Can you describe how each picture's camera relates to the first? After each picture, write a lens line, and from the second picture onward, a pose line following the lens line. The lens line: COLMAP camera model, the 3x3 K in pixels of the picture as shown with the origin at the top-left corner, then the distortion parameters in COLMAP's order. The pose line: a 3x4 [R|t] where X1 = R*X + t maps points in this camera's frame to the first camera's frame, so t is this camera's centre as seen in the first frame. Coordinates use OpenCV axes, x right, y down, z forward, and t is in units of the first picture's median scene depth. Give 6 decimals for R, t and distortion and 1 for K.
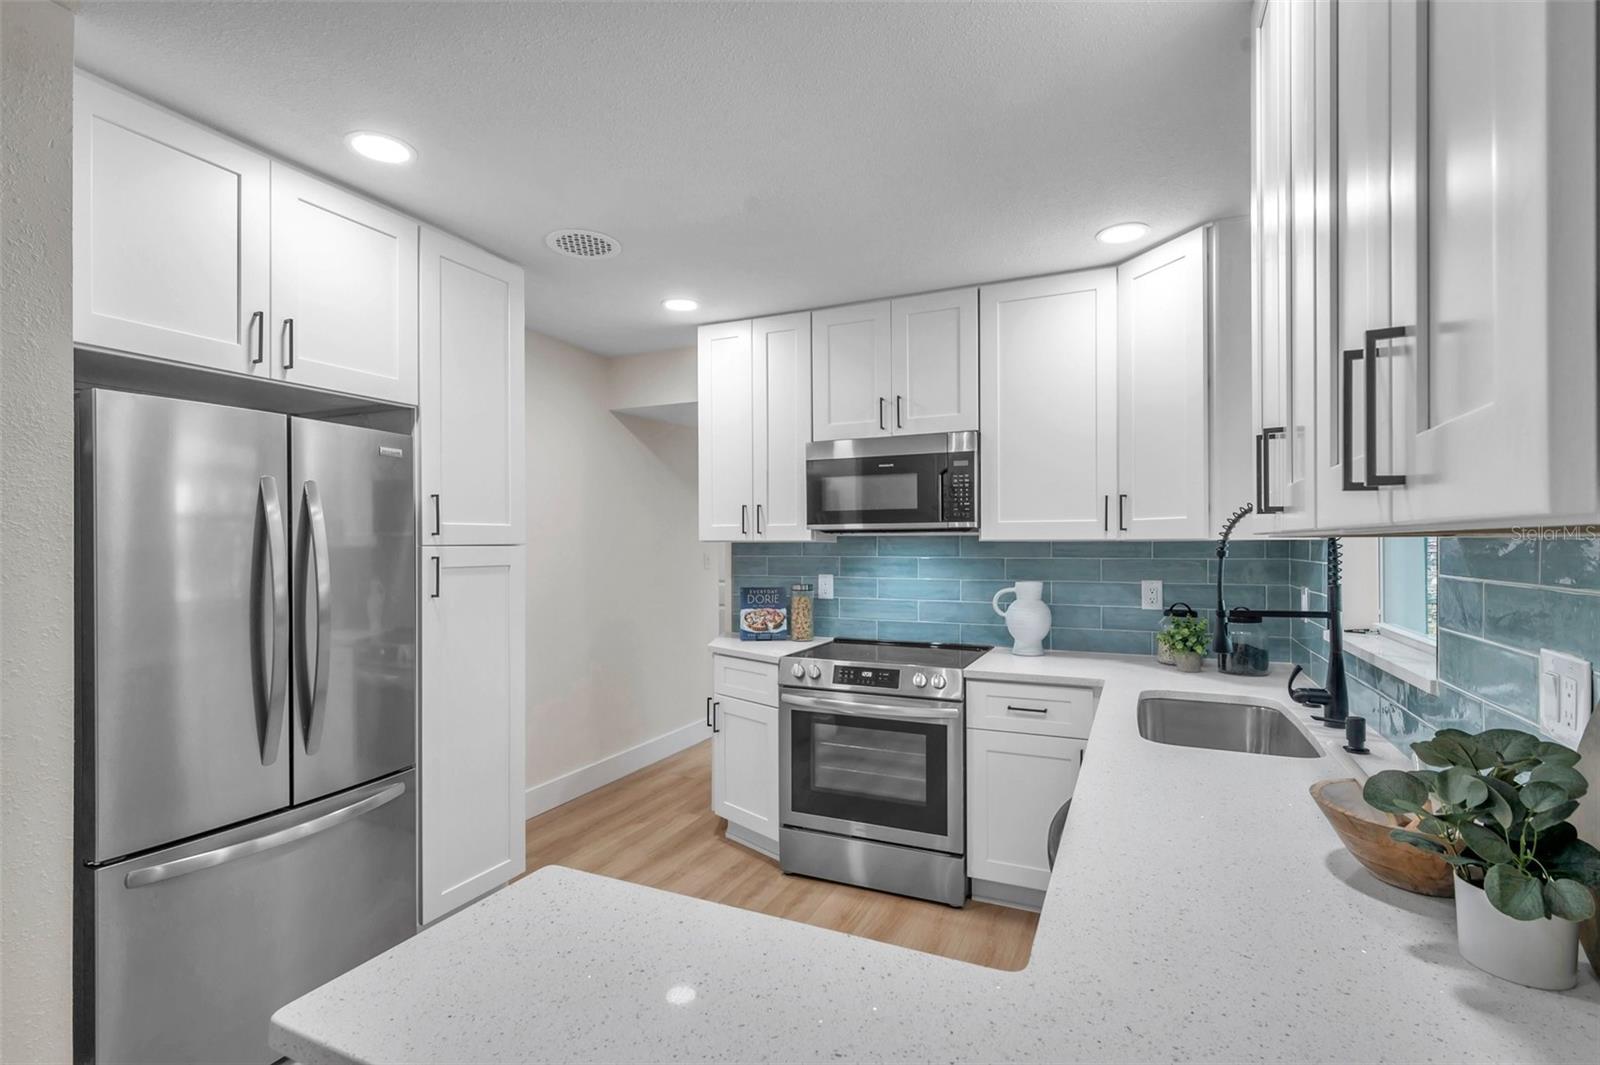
lens RADIAL K [[736.2, 0, 801.0], [0, 736.2, 543.0], [0, 0, 1]] dist [-0.000561, -0.000722]
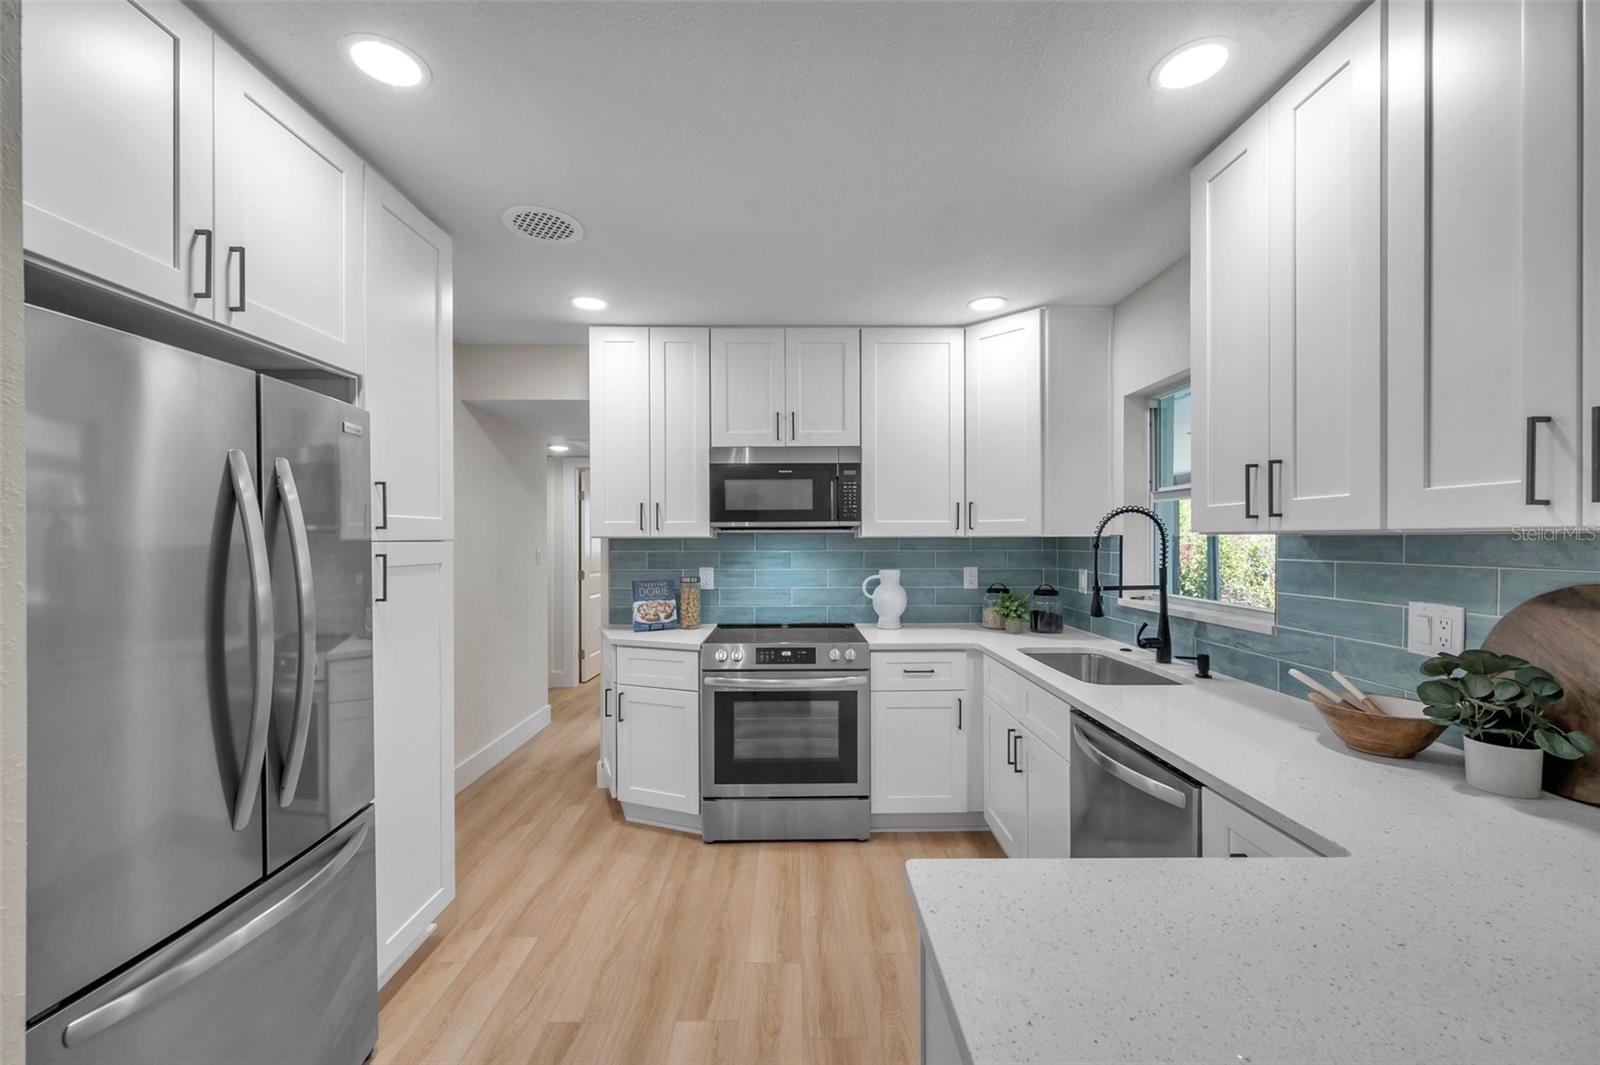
lens RADIAL K [[629.8, 0, 796.7], [0, 629.8, 541.4], [0, 0, 1]] dist [-0.001067, -0.000019]
pose [[0.905146, -0.001327, 0.425099, -0.298530], [0.000085, 0.999996, 0.002940, 0.001250], [-0.425101, -0.002625, 0.905142, 0.104198]]
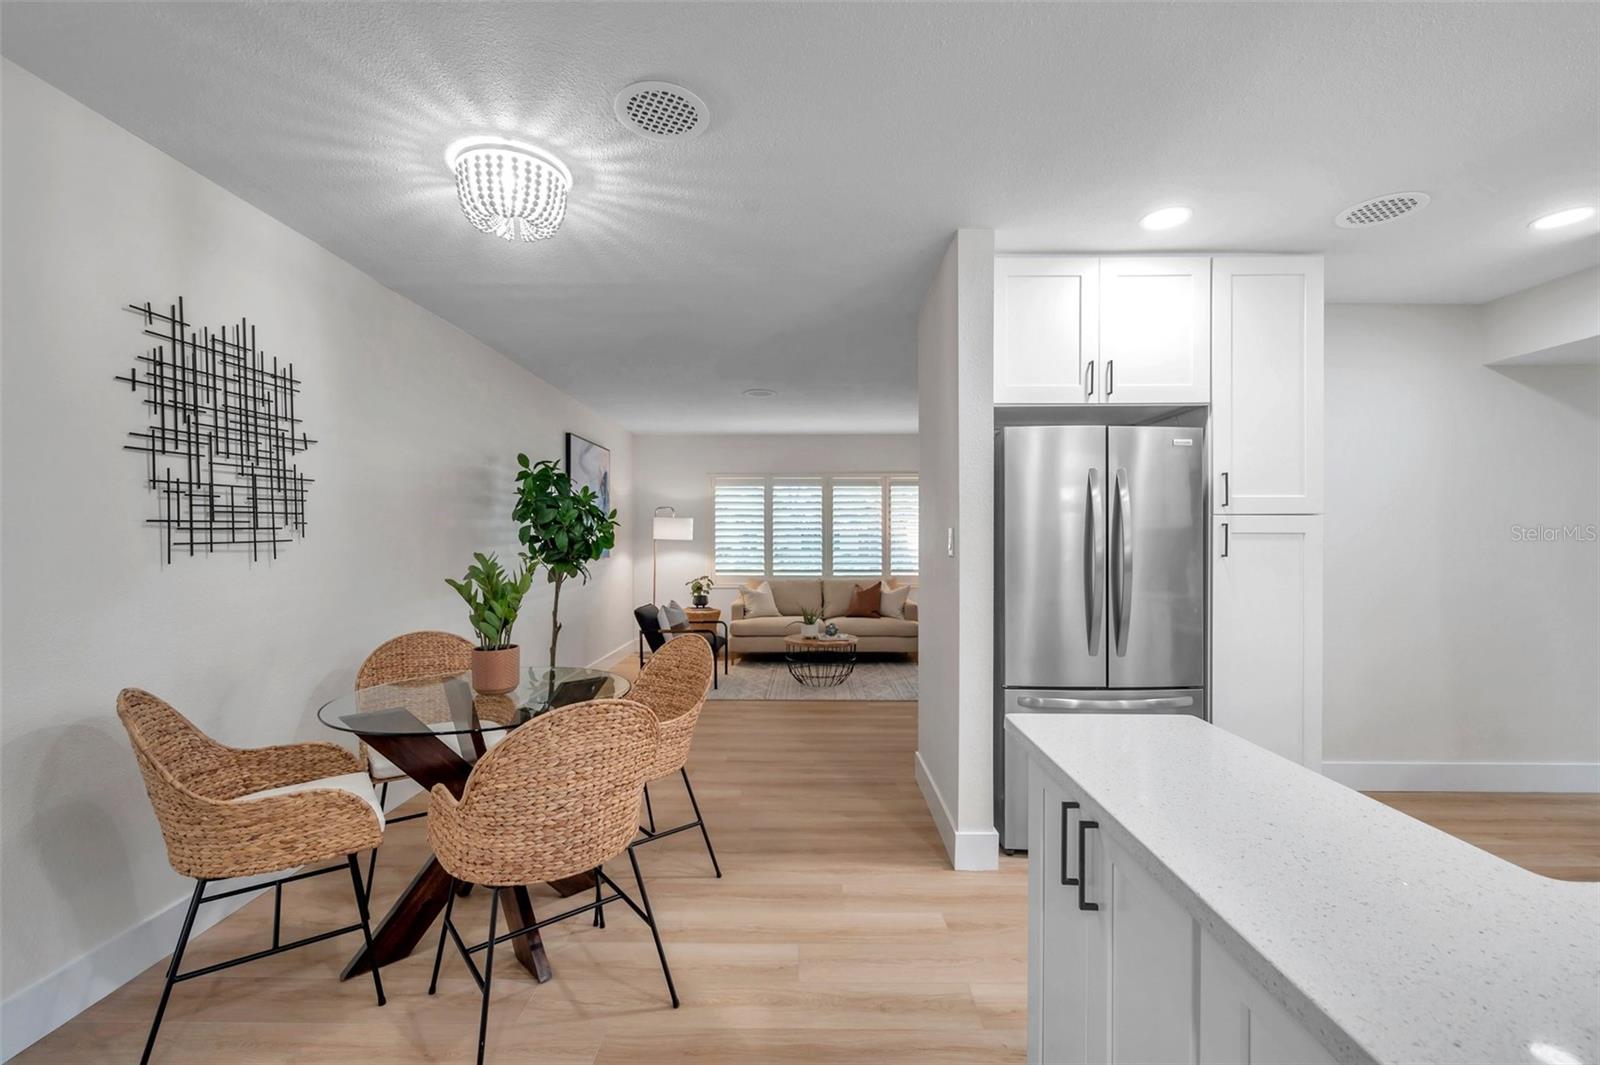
lens RADIAL K [[665.8, 0, 799.7], [0, 665.8, 543.1], [0, 0, 1]] dist [-0.002927, -0.000324]
pose [[0.408590, 0.008019, -0.912683, 0.180766], [-0.000282, 0.999962, 0.008659, 0.033484], [0.912718, -0.003281, 0.408577, -0.077298]]
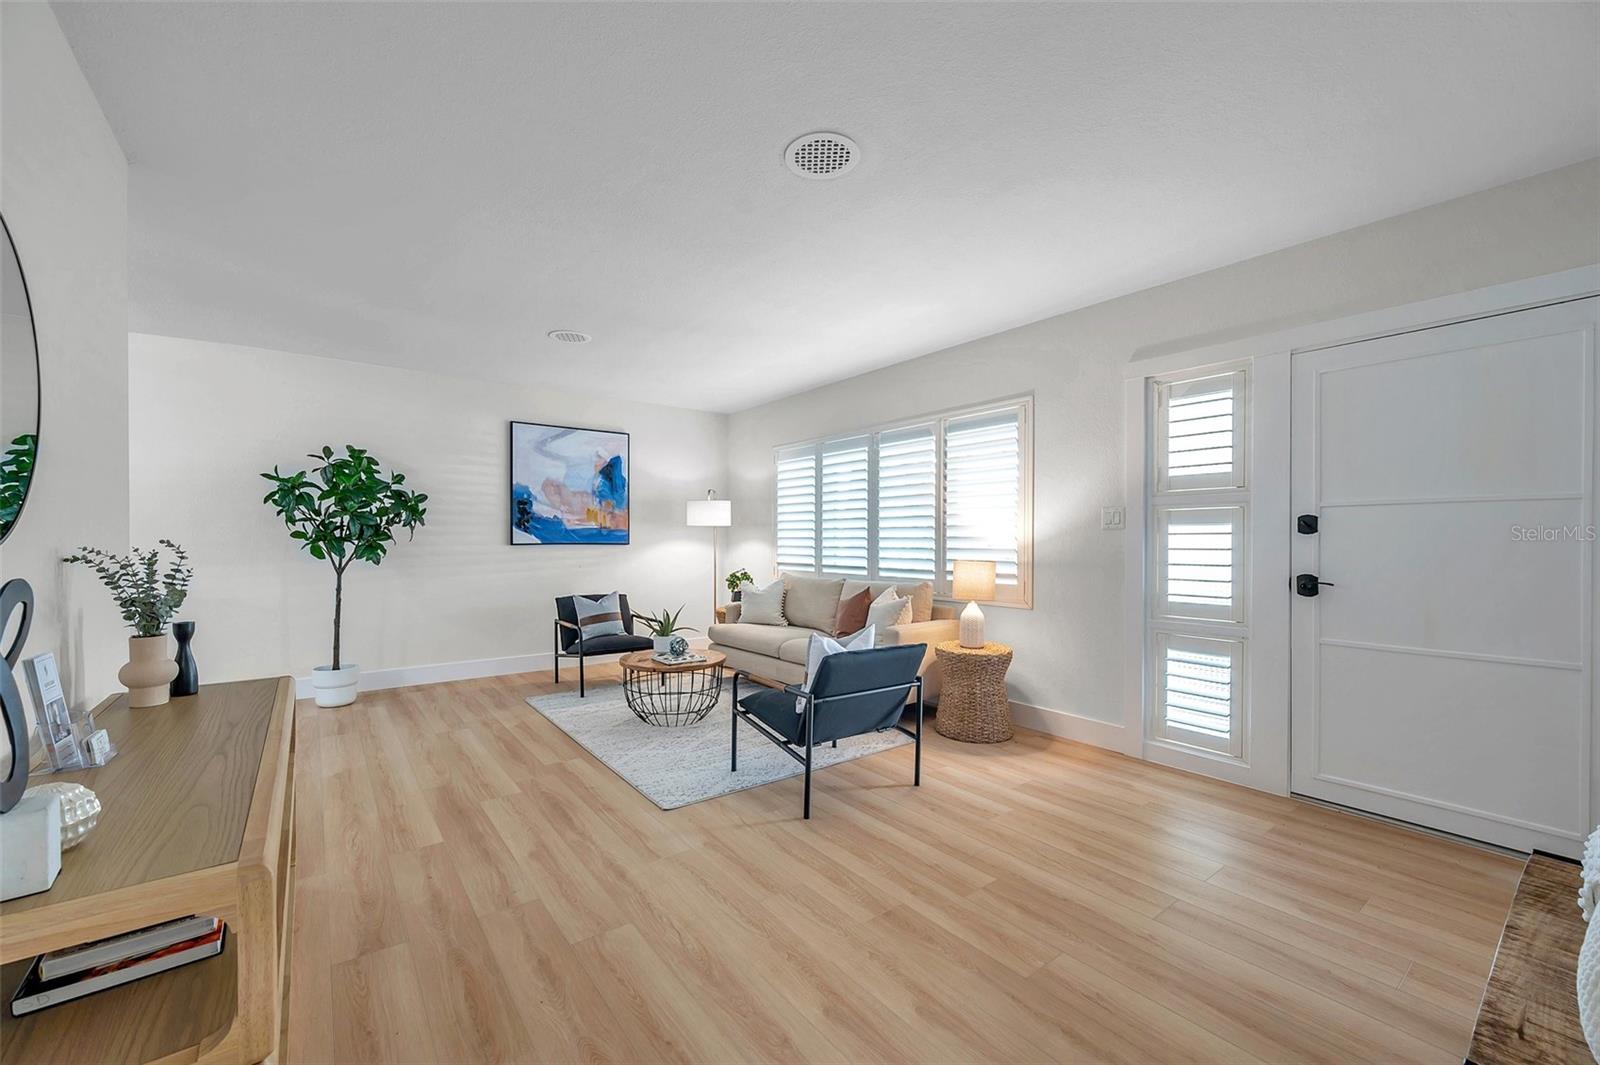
lens RADIAL K [[645.4, 0, 804.6], [0, 645.4, 541.4], [0, 0, 1]] dist [0.046358, -0.000011]
pose [[-0.466384, 0.008157, -0.884545, -0.497645], [0.003976, 0.999967, 0.007125, 0.074152], [0.884573, -0.000194, -0.466401, 1.615160]]
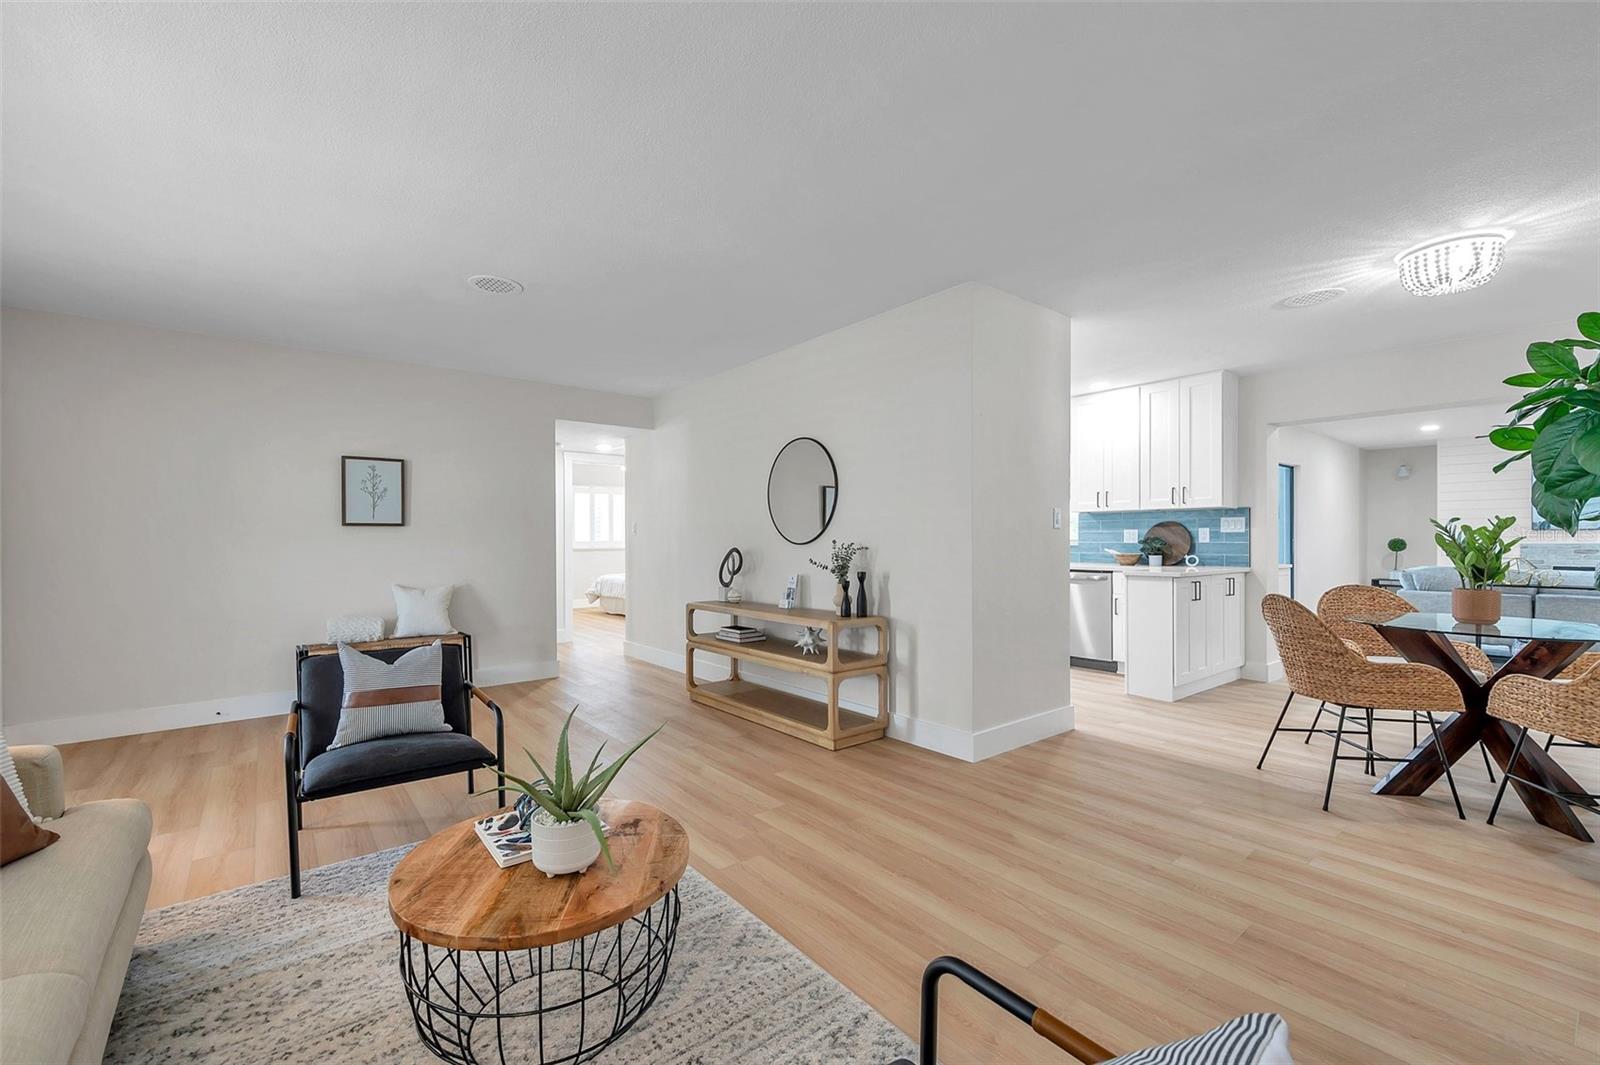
lens RADIAL K [[650.0, 0, 761.5], [0, 650.0, 537.7], [0, 0, 1]] dist [-0.000277, -0.000045]
pose [[0.477504, 0.005511, 0.878613, -1.910563], [0.002811, 0.999966, -0.007800, 0.086183], [-0.878625, 0.006194, 0.477472, 0.372409]]
